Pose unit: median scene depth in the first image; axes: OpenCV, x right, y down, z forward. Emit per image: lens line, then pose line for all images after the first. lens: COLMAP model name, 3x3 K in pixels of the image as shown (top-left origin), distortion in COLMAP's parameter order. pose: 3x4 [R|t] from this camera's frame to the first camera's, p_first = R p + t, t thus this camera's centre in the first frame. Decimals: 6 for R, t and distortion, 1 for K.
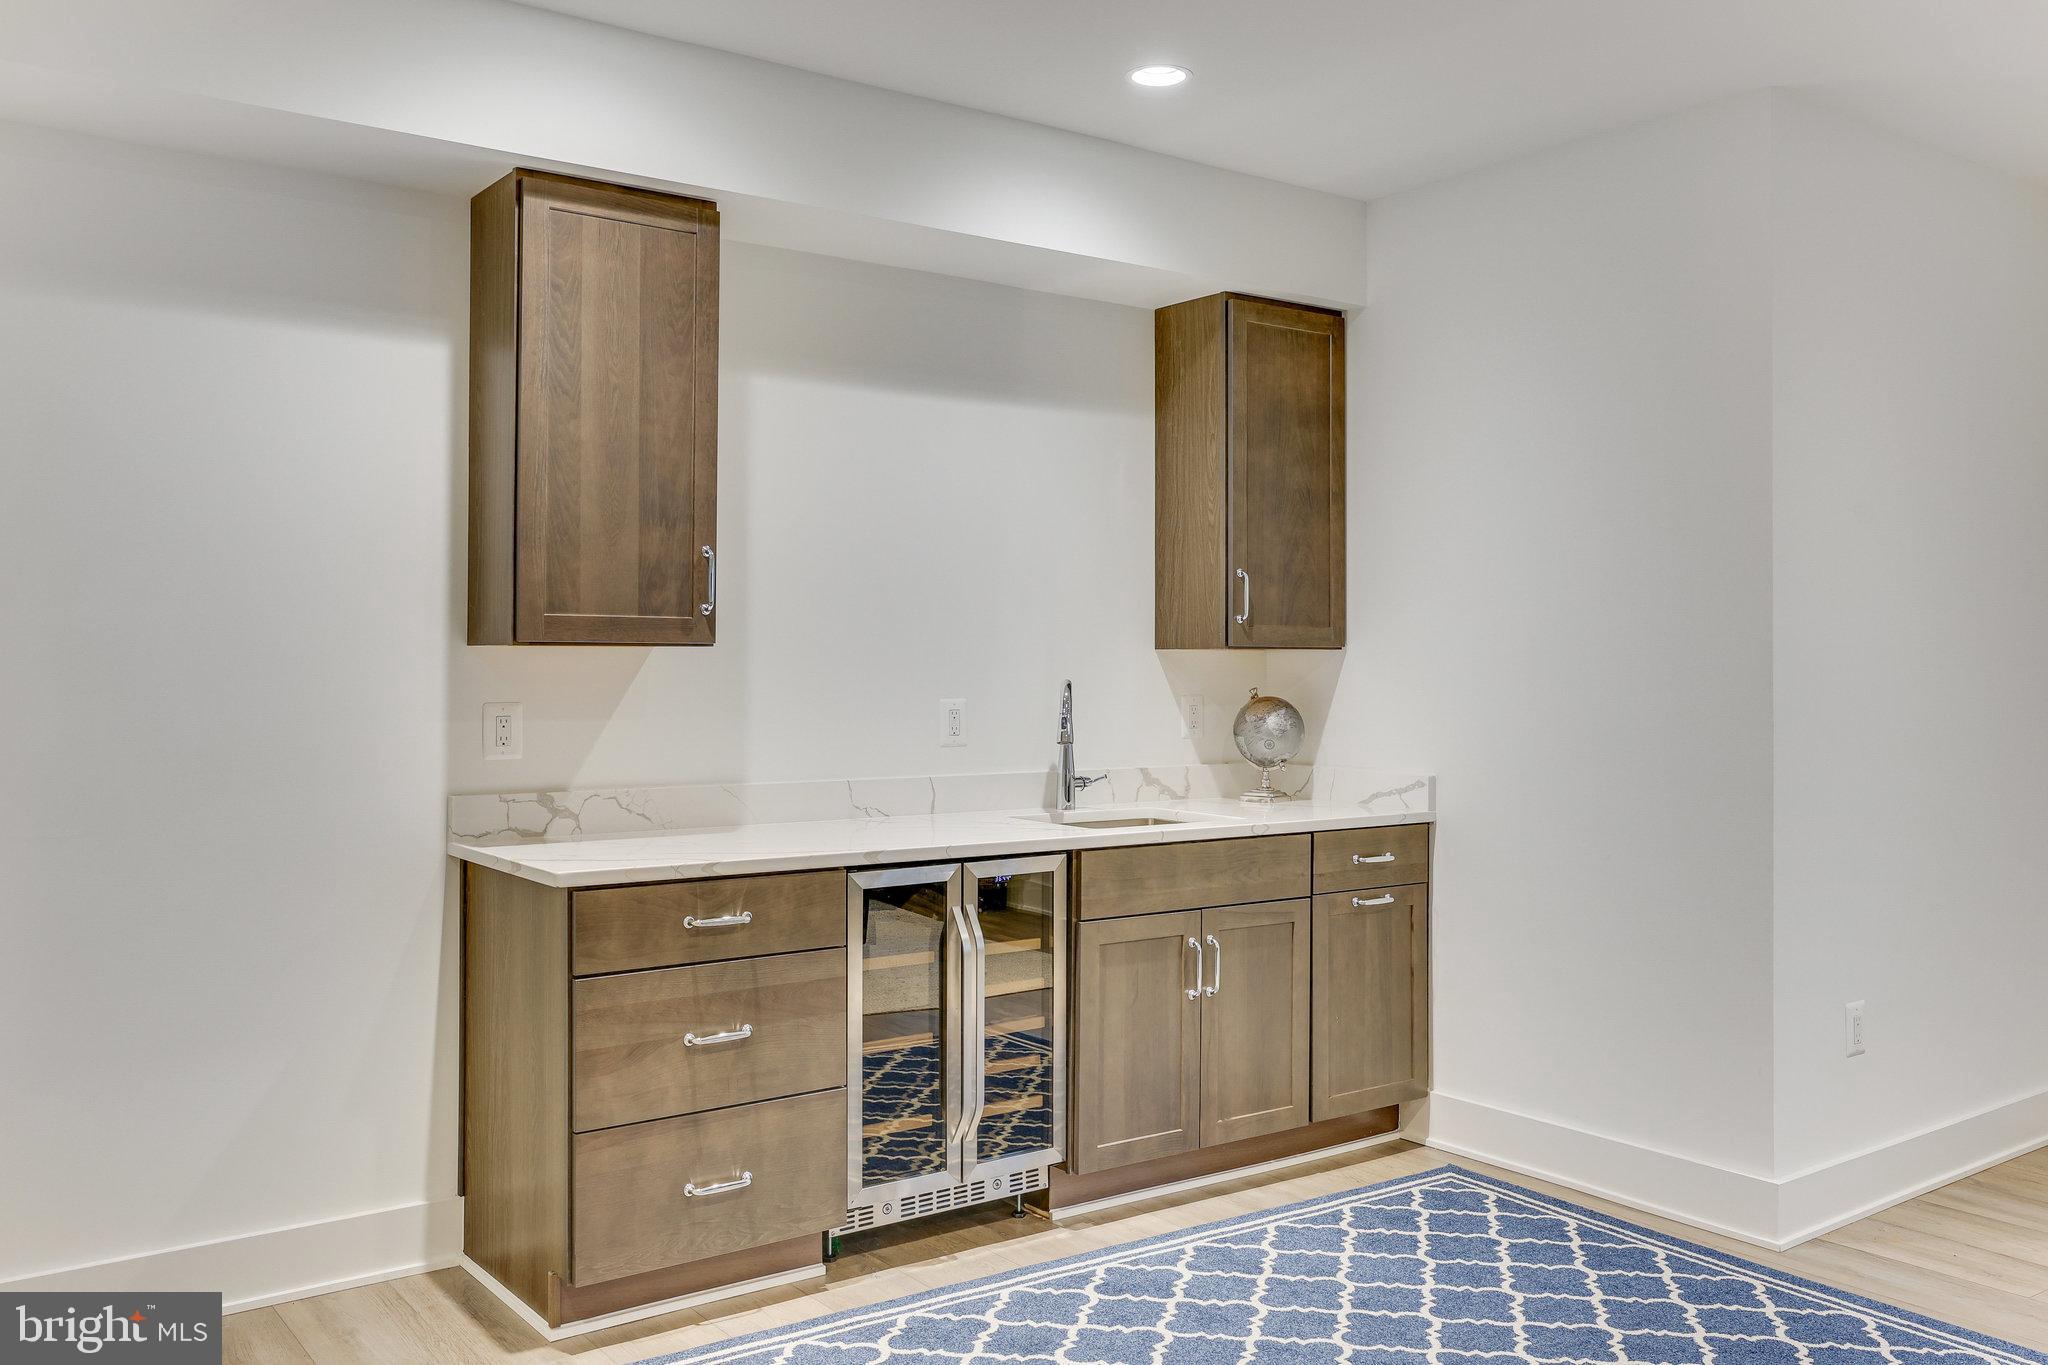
lens RADIAL K [[1709.5, 0, 1005.9], [0, 1709.5, 632.2], [0, 0, 1]] dist [0.006201, 0.001544]
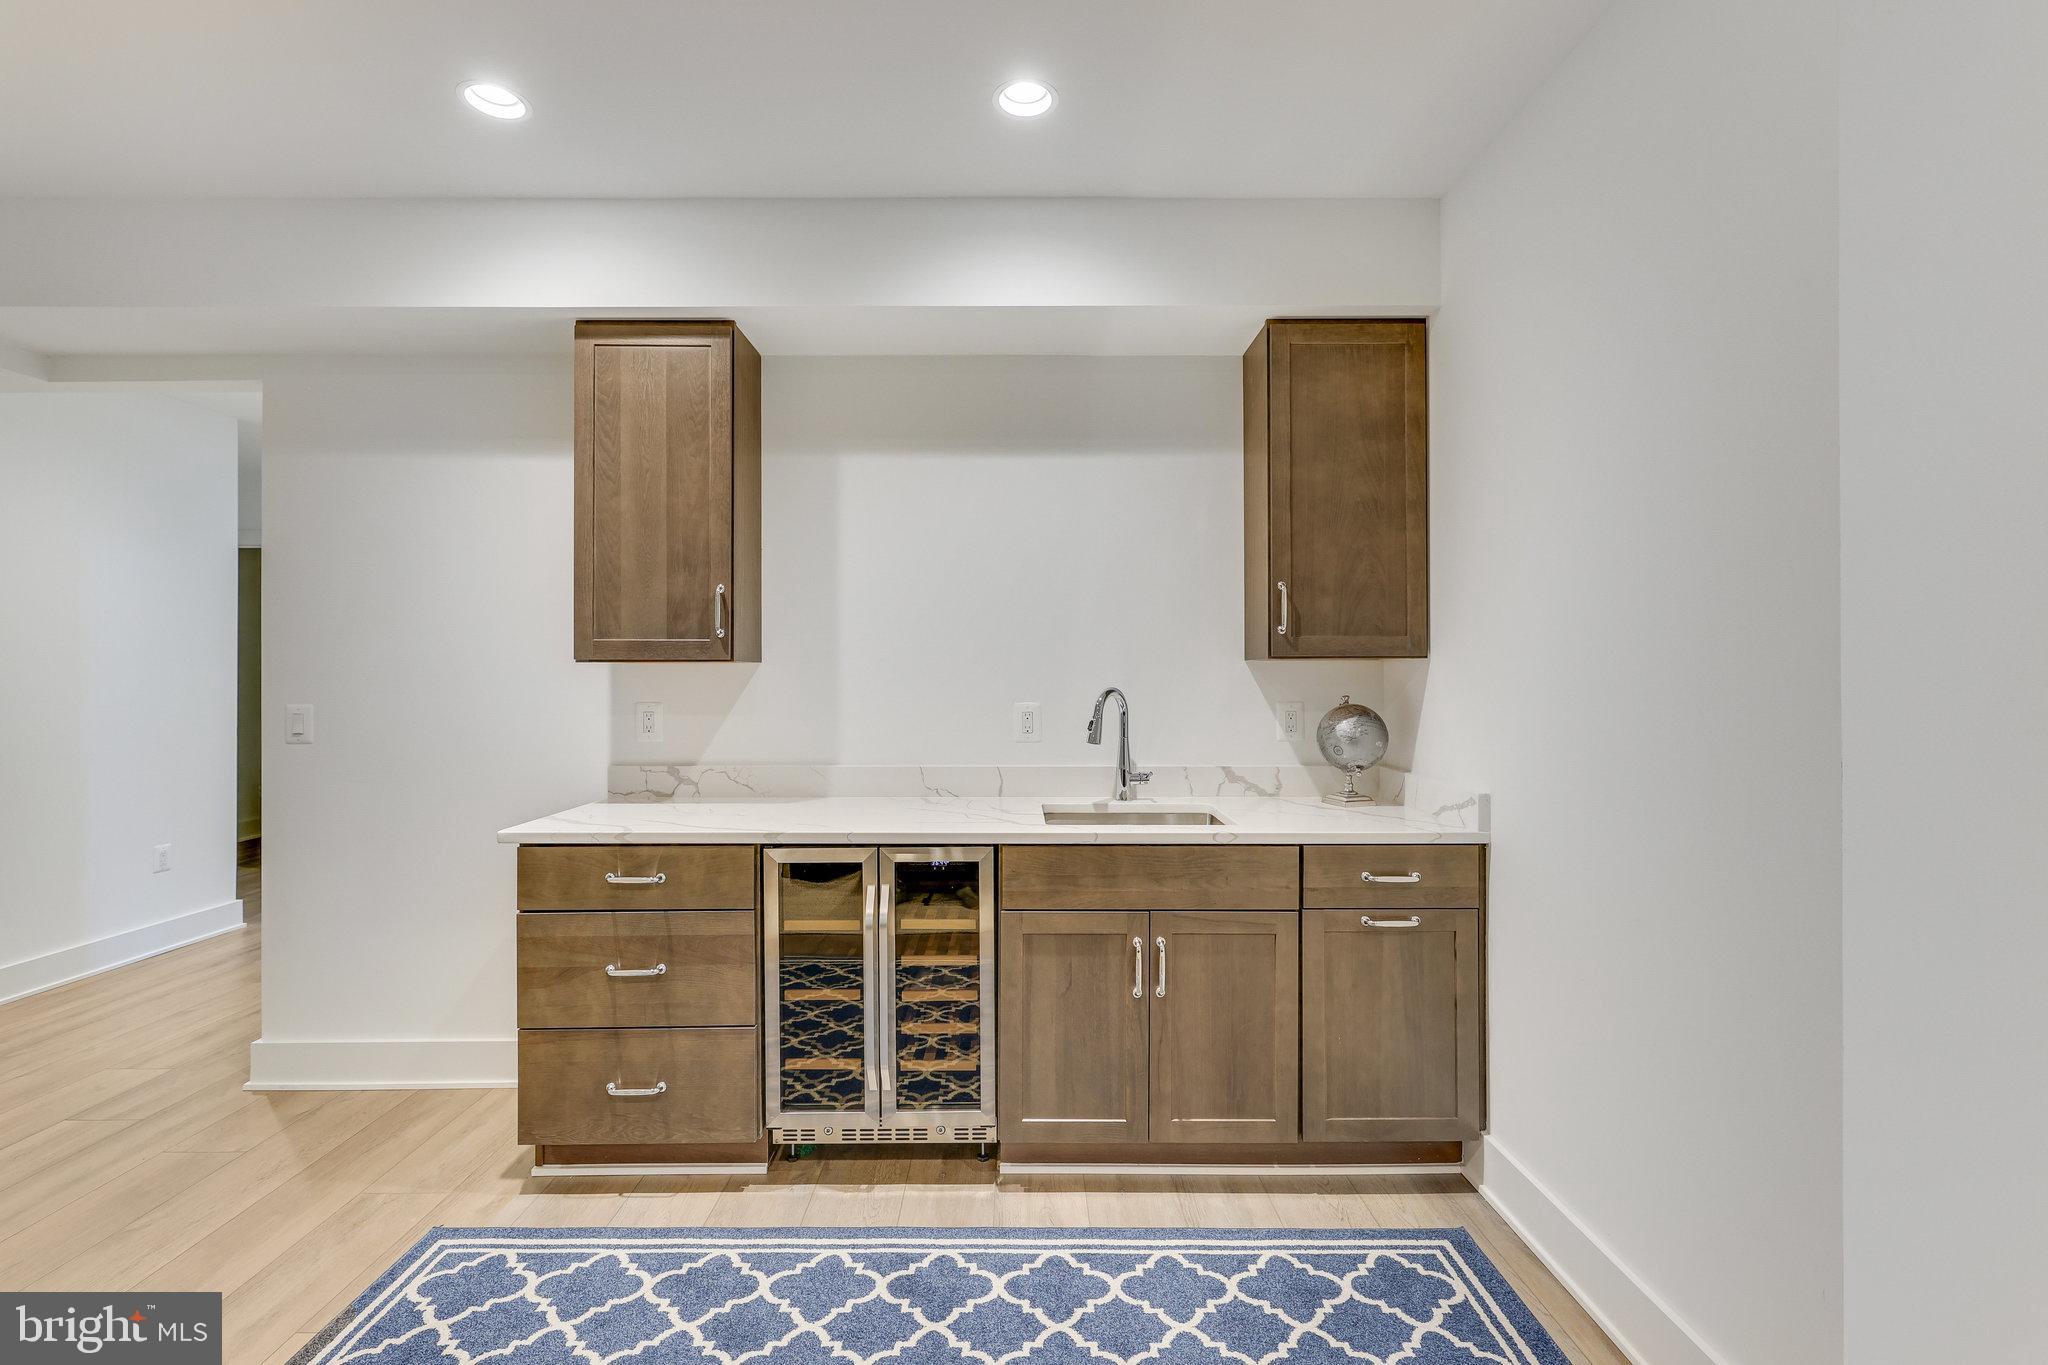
lens RADIAL K [[889.2, 0, 1021.4], [0, 889.2, 672.6], [0, 0, 1]] dist [0.003058, 0.000218]
pose [[0.810466, -0.006867, -0.585745, 0.395920], [0.014563, 0.999858, 0.008428, 0.013876], [0.585604, -0.015361, 0.810451, 0.565943]]
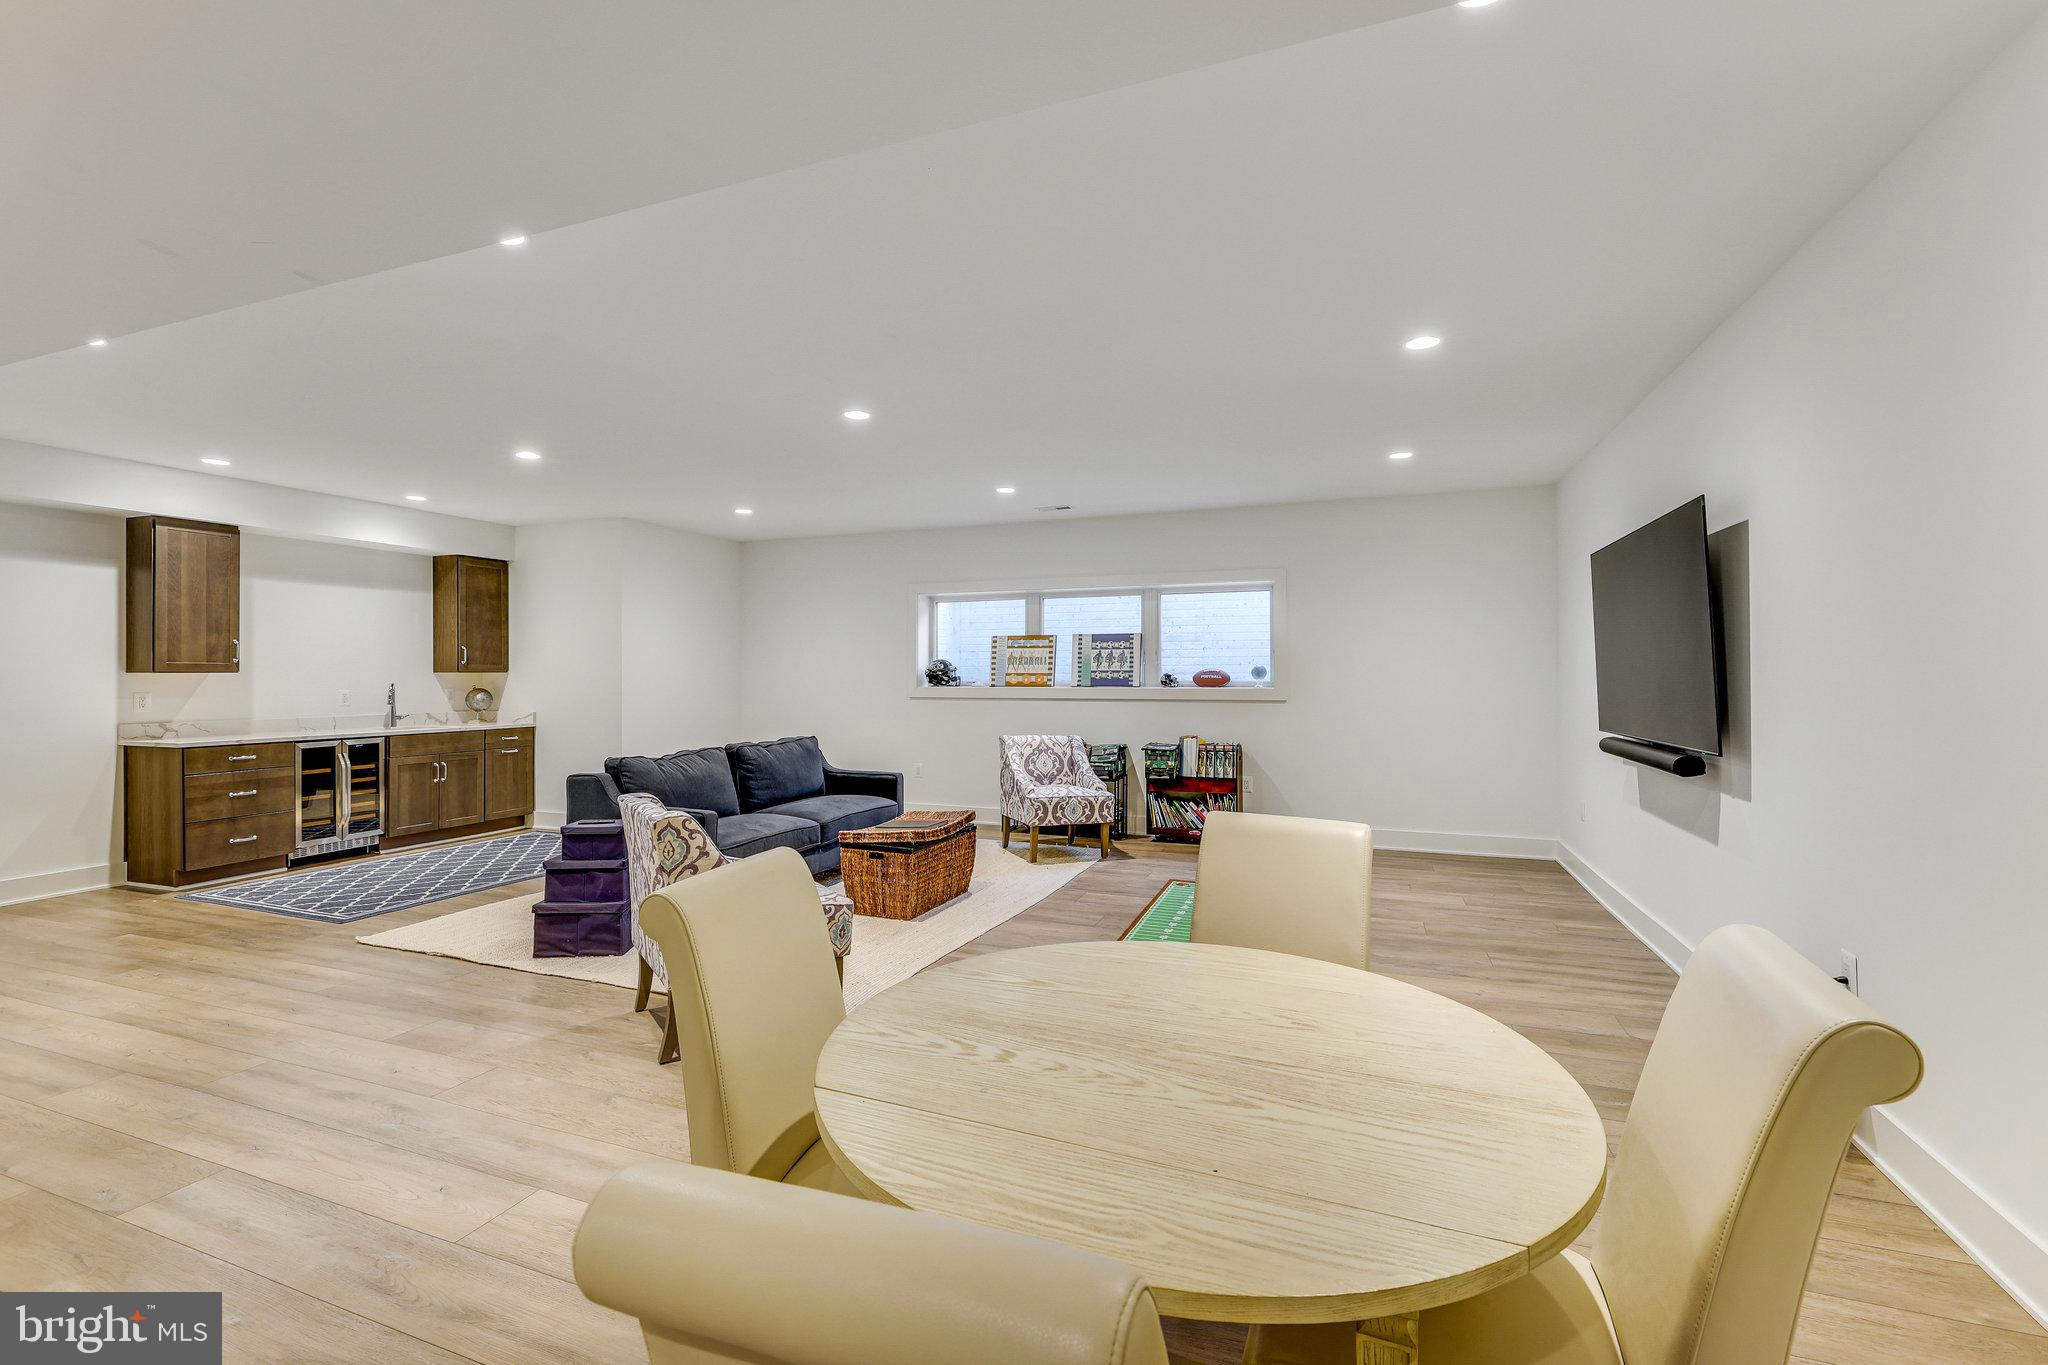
lens RADIAL K [[889.2, 0, 1022.6], [0, 889.2, 668.5], [0, 0, 1]] dist [0.003058, 0.000218]
pose [[0.838790, -0.004295, 0.544439, 0.132639], [0.000702, 0.999977, 0.006808, -0.008680], [-0.544455, -0.005329, 0.838773, -1.064173]]
